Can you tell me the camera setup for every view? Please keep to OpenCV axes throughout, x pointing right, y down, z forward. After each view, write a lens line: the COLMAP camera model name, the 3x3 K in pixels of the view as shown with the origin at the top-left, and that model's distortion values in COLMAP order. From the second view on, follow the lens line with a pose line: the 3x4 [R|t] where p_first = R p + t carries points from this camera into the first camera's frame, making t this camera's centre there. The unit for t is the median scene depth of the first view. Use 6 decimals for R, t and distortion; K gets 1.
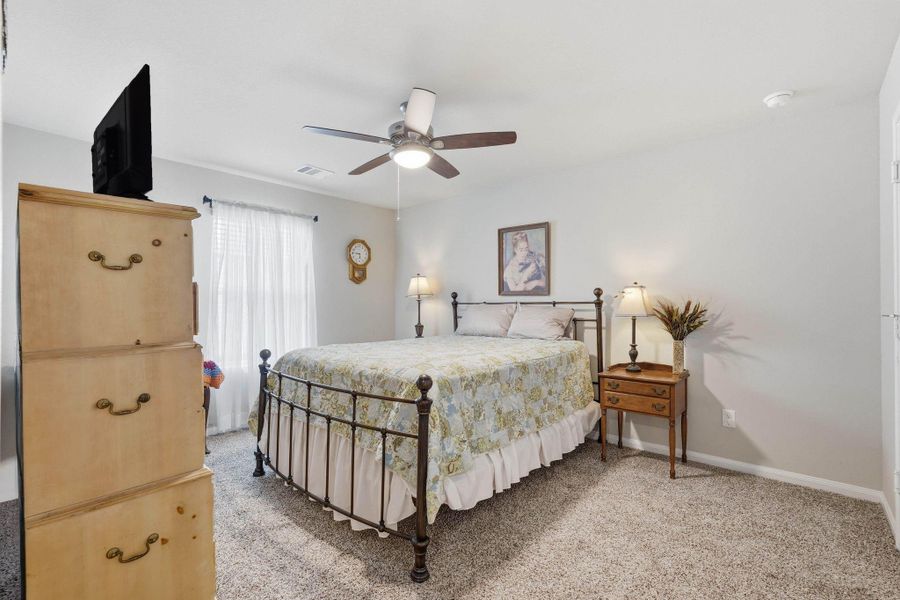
lens RADIAL K [[409.8, 0, 453.7], [0, 409.8, 300.8], [0, 0, 1]] dist [-0.002084, 0.004439]
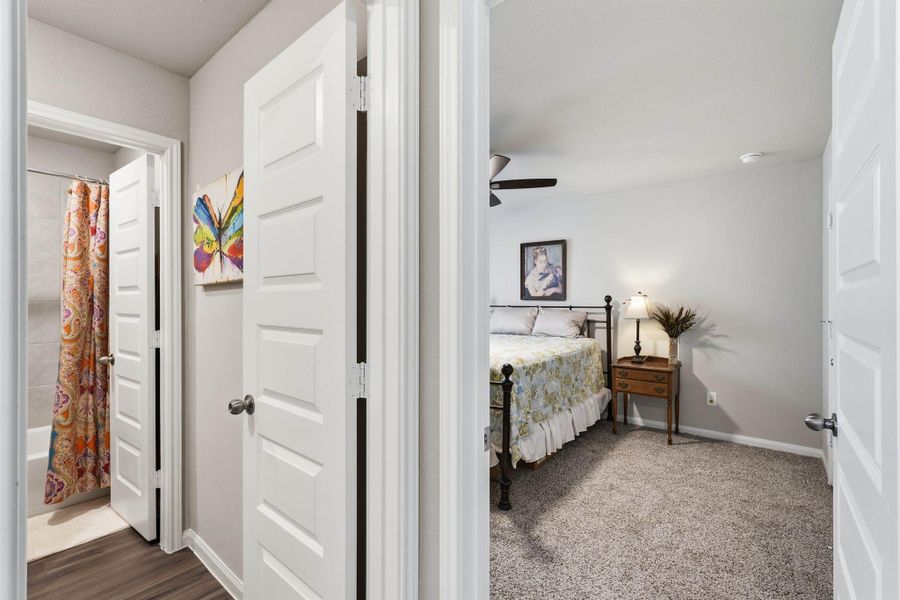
lens RADIAL K [[409.8, 0, 453.7], [0, 409.8, 300.8], [0, 0, 1]] dist [-0.002084, 0.004439]
pose [[0.998729, 0.002081, 0.050352, -0.204179], [-0.002509, 0.999961, 0.008446, -0.029028], [-0.050332, -0.008562, 0.998696, -0.242583]]
